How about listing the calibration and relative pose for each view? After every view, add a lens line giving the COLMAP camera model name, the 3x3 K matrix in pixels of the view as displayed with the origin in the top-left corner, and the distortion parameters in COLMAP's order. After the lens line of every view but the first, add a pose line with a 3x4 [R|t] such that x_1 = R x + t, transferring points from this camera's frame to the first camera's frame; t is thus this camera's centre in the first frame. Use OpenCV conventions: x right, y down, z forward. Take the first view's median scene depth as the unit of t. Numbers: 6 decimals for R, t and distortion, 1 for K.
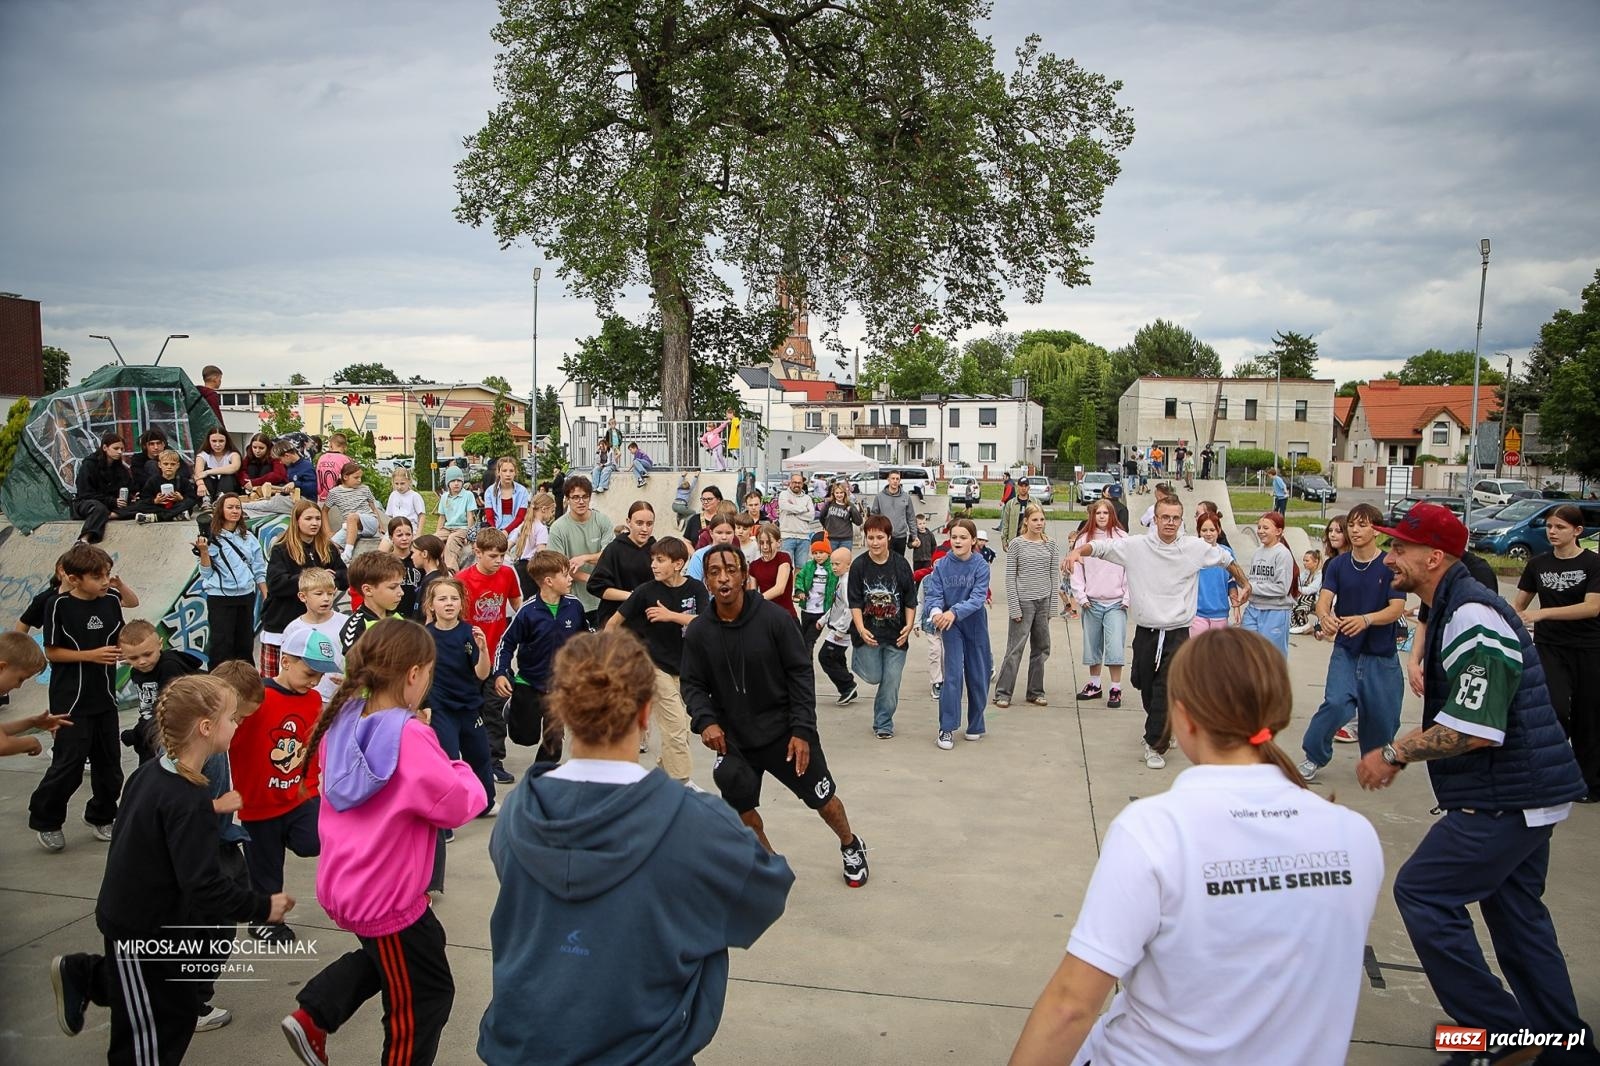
lens RADIAL K [[1096.8, 0, 822.0], [0, 1096.8, 551.5], [0, 0, 1]] dist [-0.115647, 0.090589]
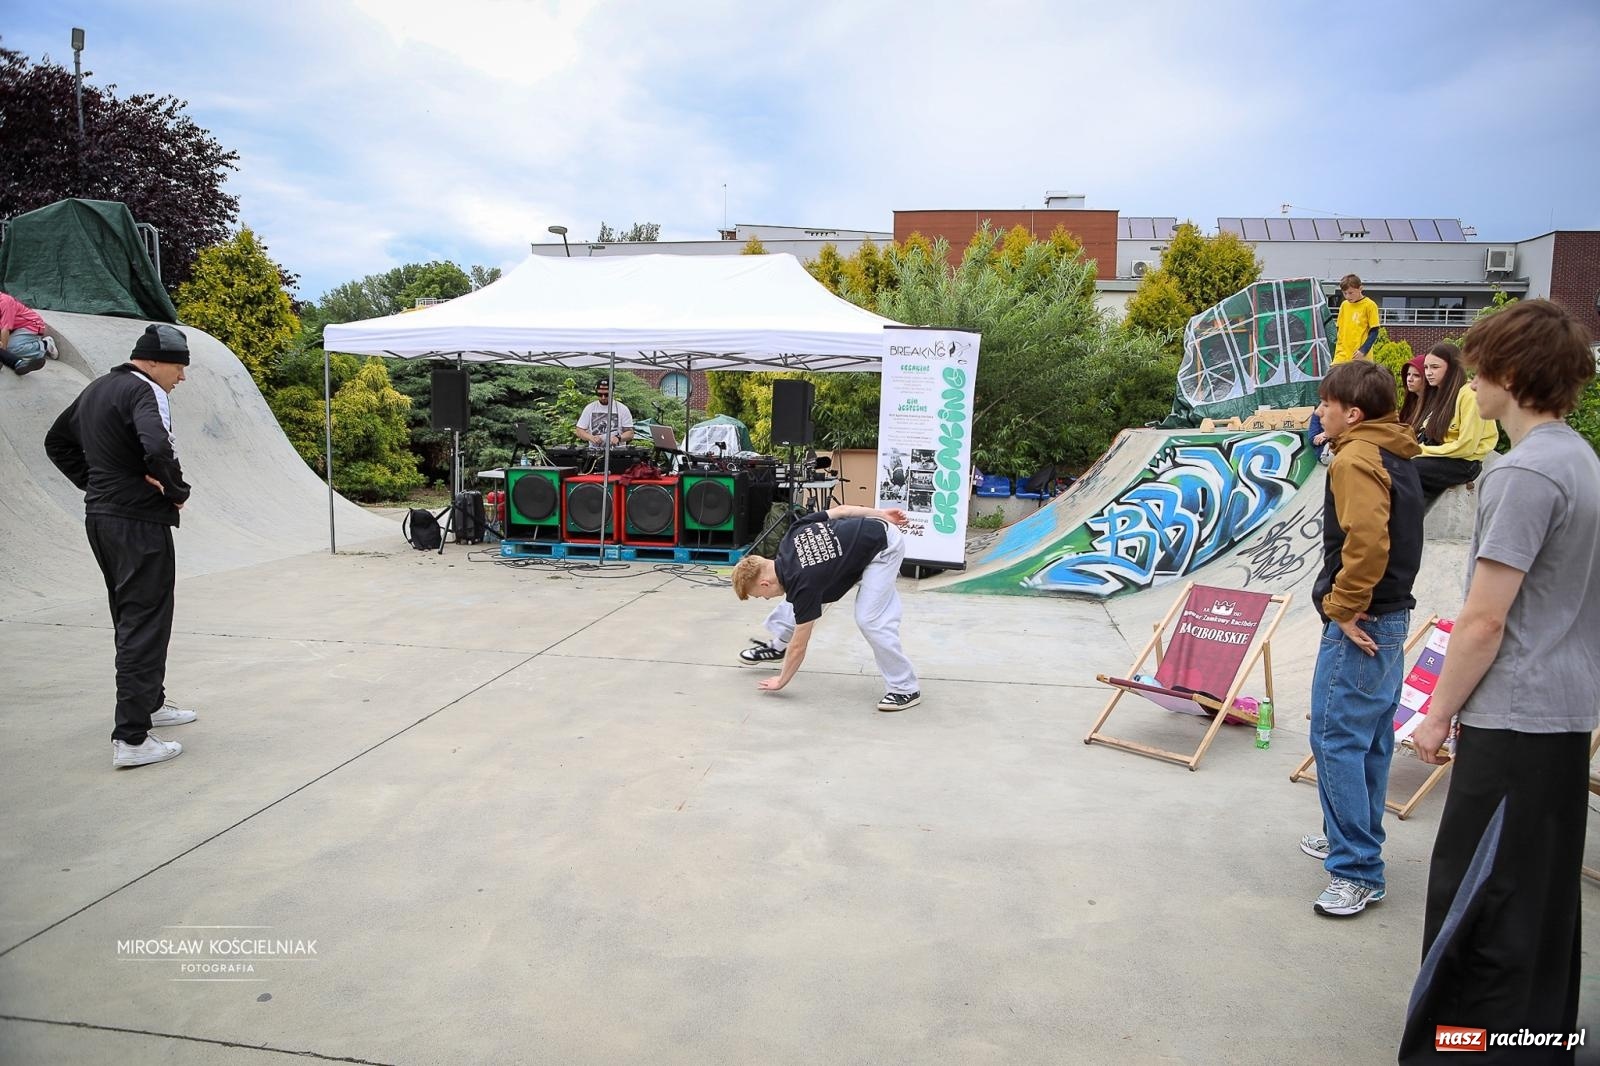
lens RADIAL K [[1135.2, 0, 828.6], [0, 1135.2, 541.3], [0, 0, 1]] dist [-0.091810, 0.002541]
pose [[0.070323, 0.111848, -0.991234, 0.073200], [-0.097692, 0.989689, 0.104743, -0.001148], [0.992729, 0.089469, 0.080525, 0.107605]]
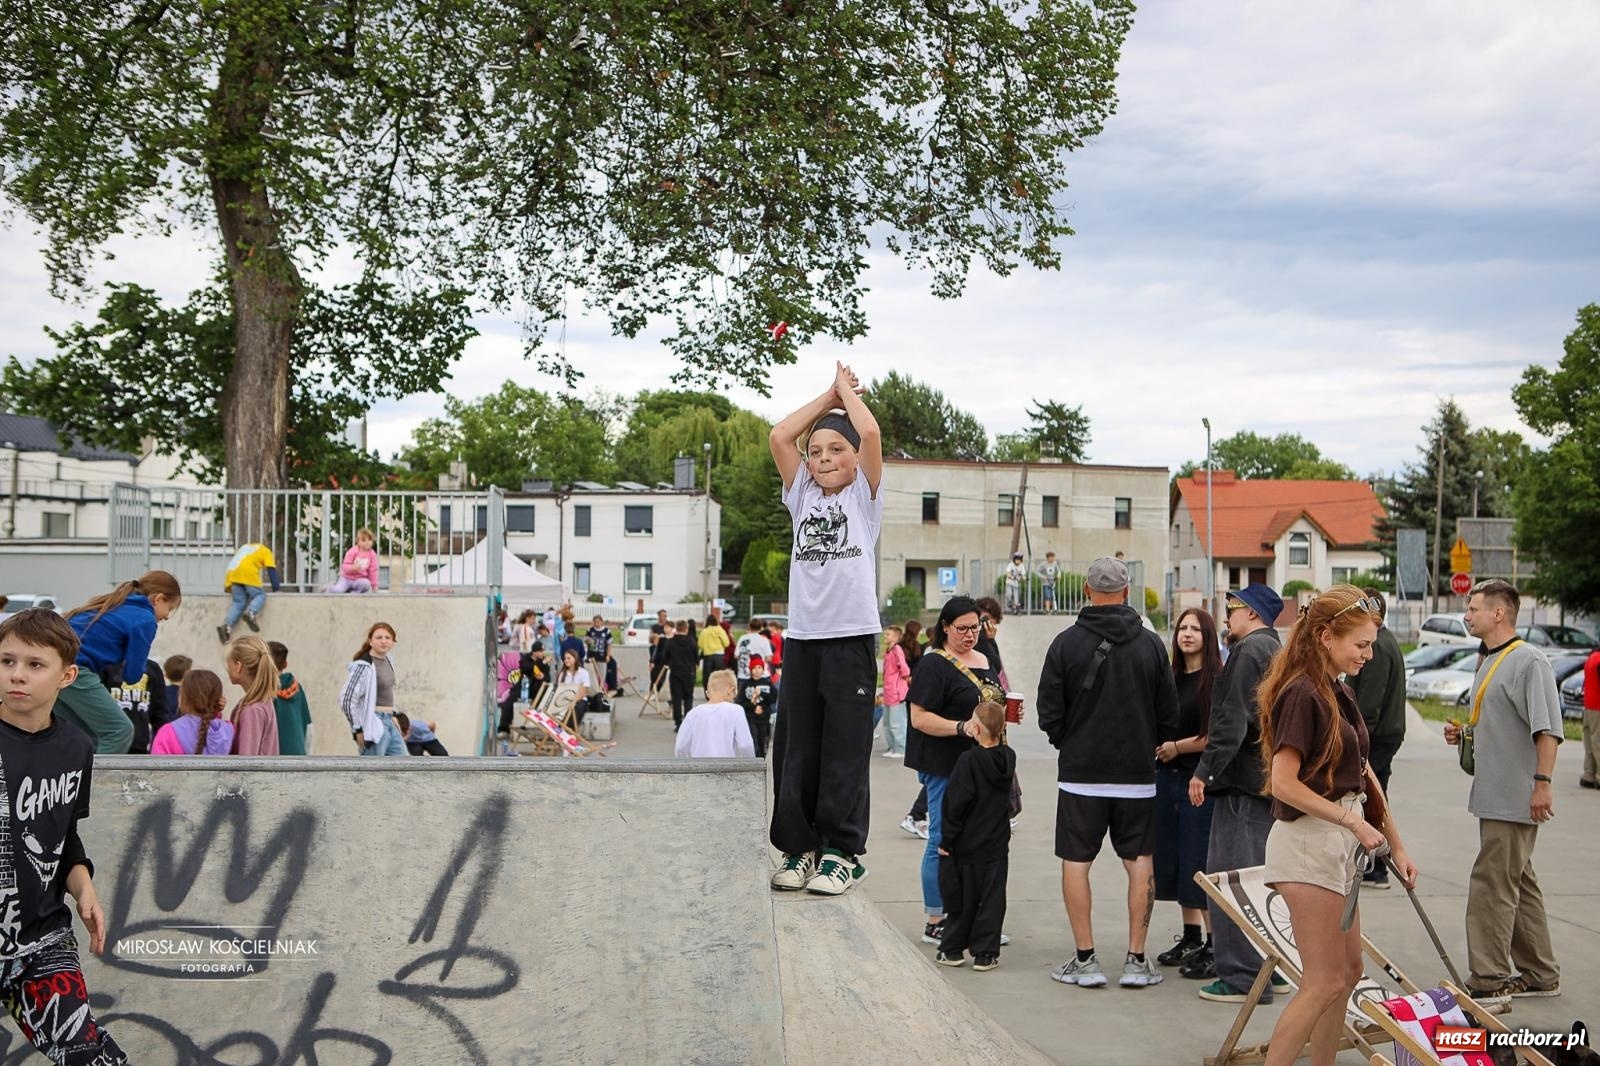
lens RADIAL K [[1735.6, 0, 831.6], [0, 1735.6, 540.5], [0, 0, 1]] dist [-0.083322, 0.165692]
pose [[0.950946, 0.011117, 0.309157, -0.071757], [0.024637, 0.993458, -0.111505, -0.002853], [-0.308374, 0.113652, 0.944451, 0.095883]]
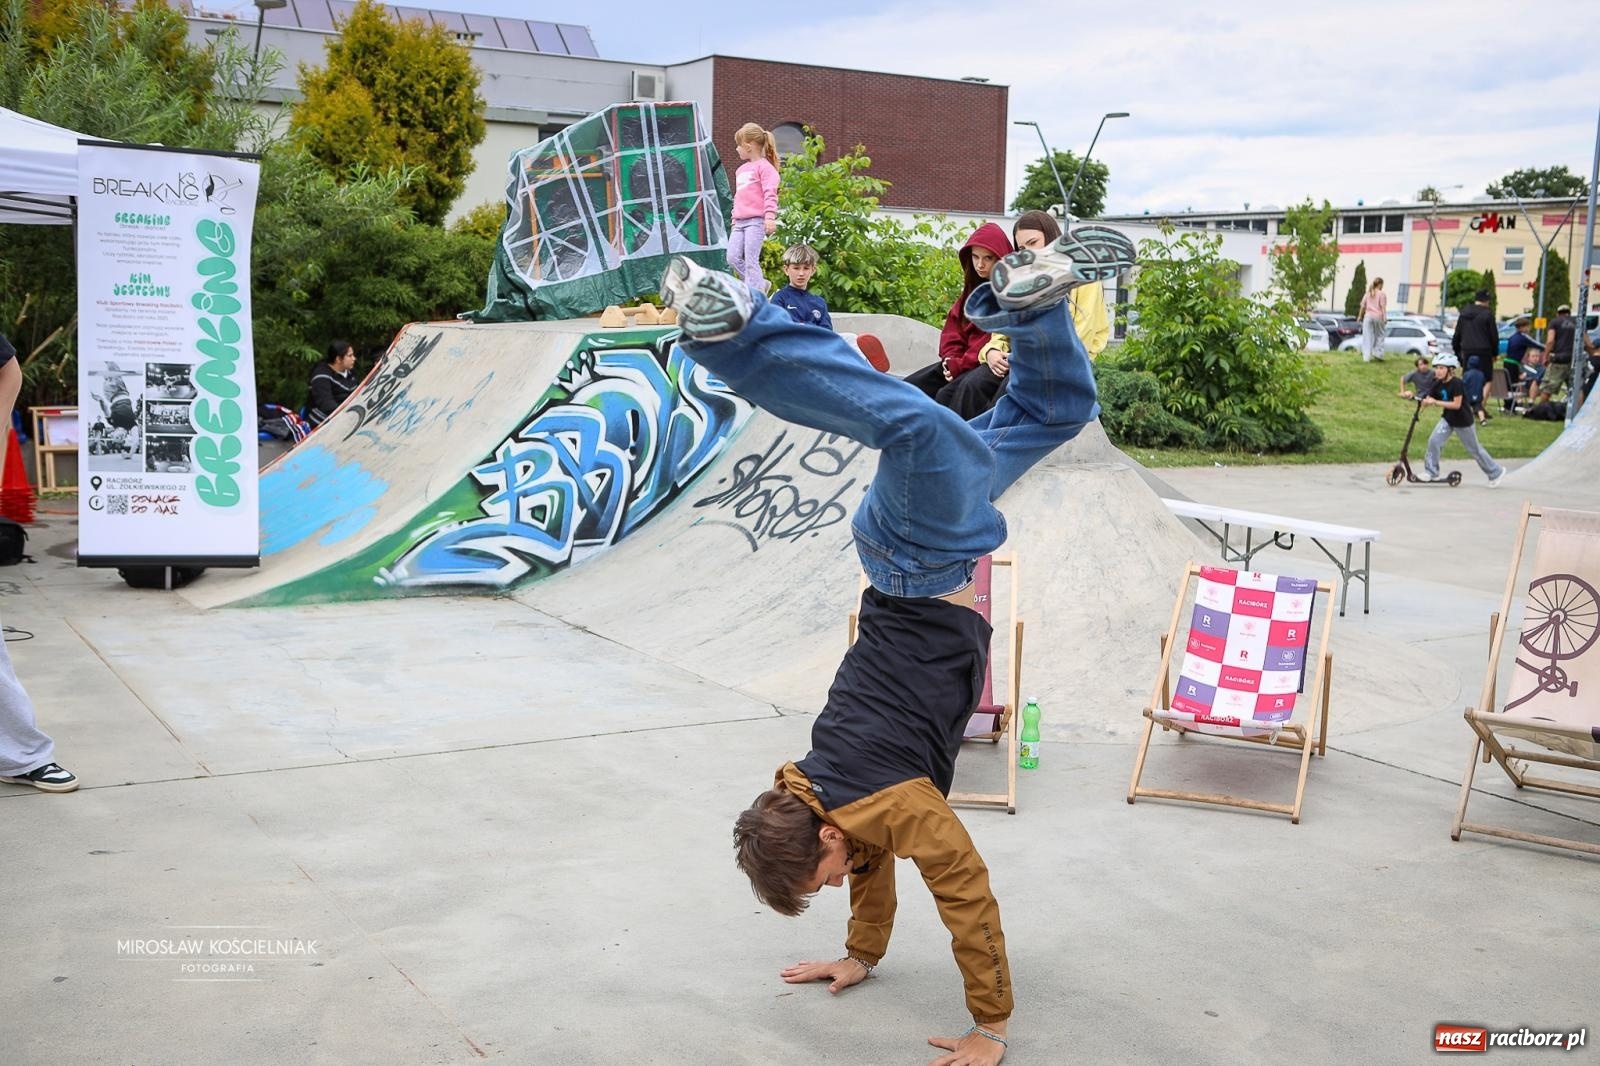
lens RADIAL K [[1735.6, 0, 831.6], [0, 1735.6, 540.5], [0, 0, 1]] dist [-0.083322, 0.165692]
pose [[0.694562, 0.102585, -0.712082, 0.047207], [-0.076279, 0.994703, 0.068898, 0.002694], [0.715378, 0.006464, 0.698708, 0.067606]]
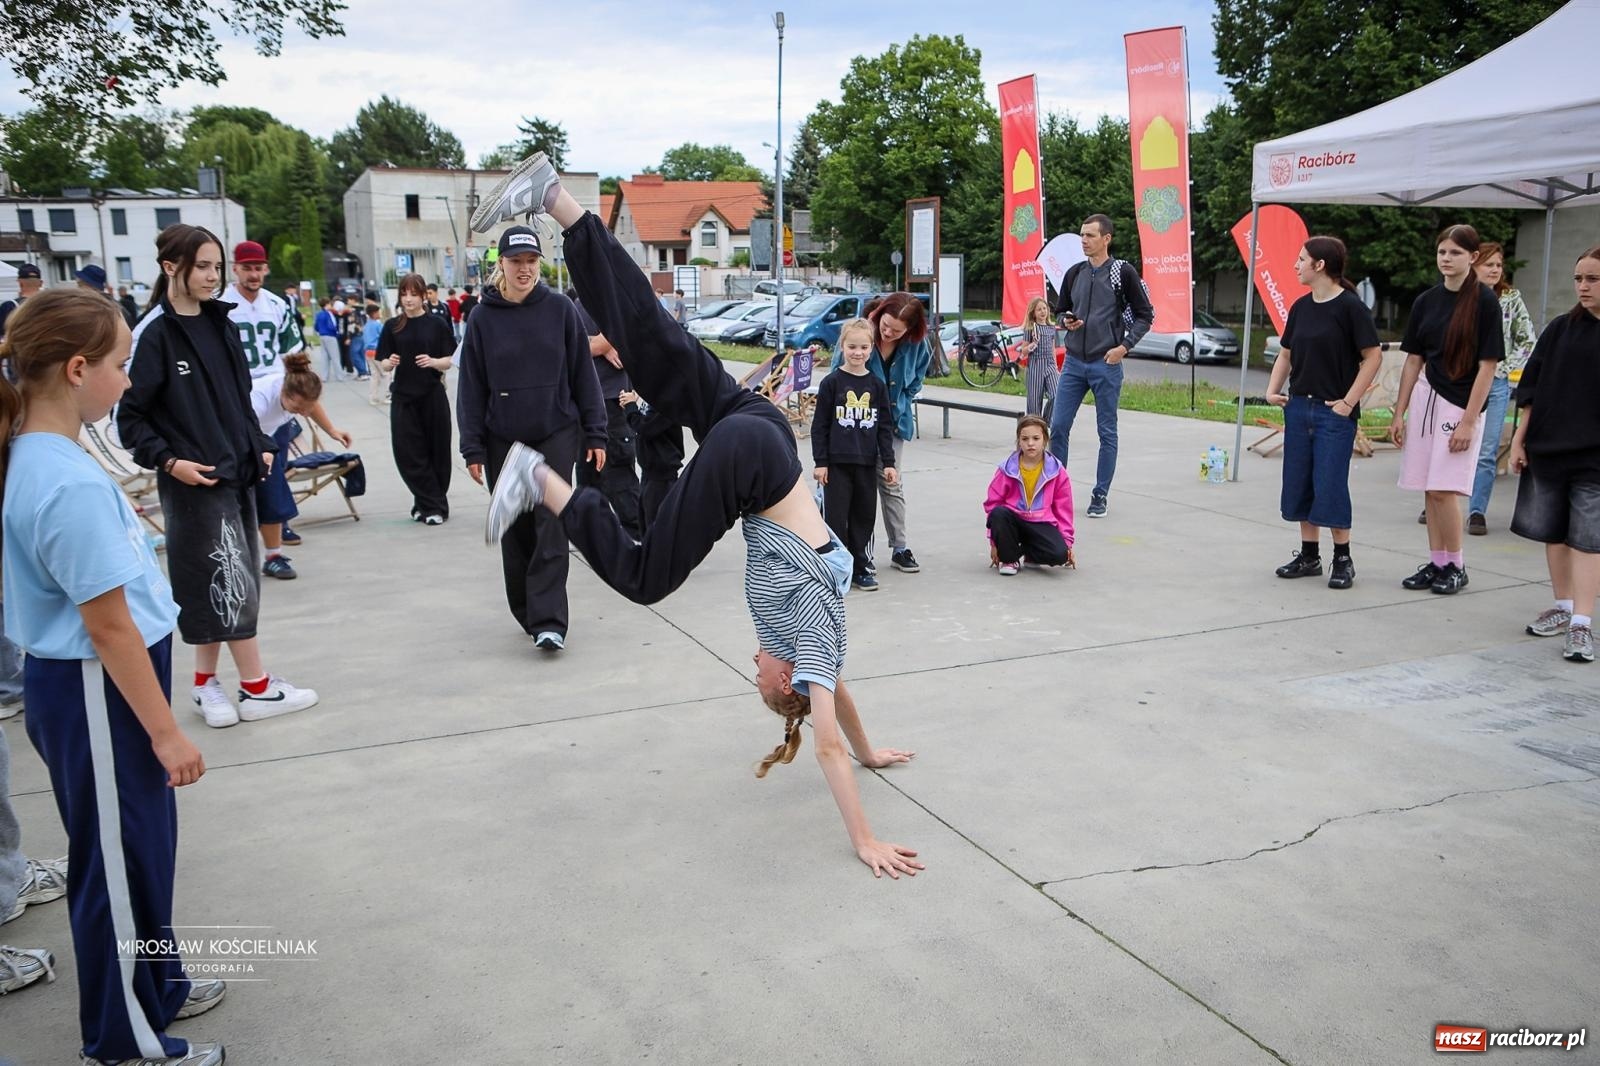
lens RADIAL K [[1330.4, 0, 830.9], [0, 1330.4, 556.3], [0, 0, 1]] dist [-0.093707, 0.092028]
pose [[0.812030, -0.137561, 0.567173, -0.028637], [0.066079, 0.987246, 0.144839, 0.007607], [-0.579863, -0.080136, 0.810763, -0.006761]]
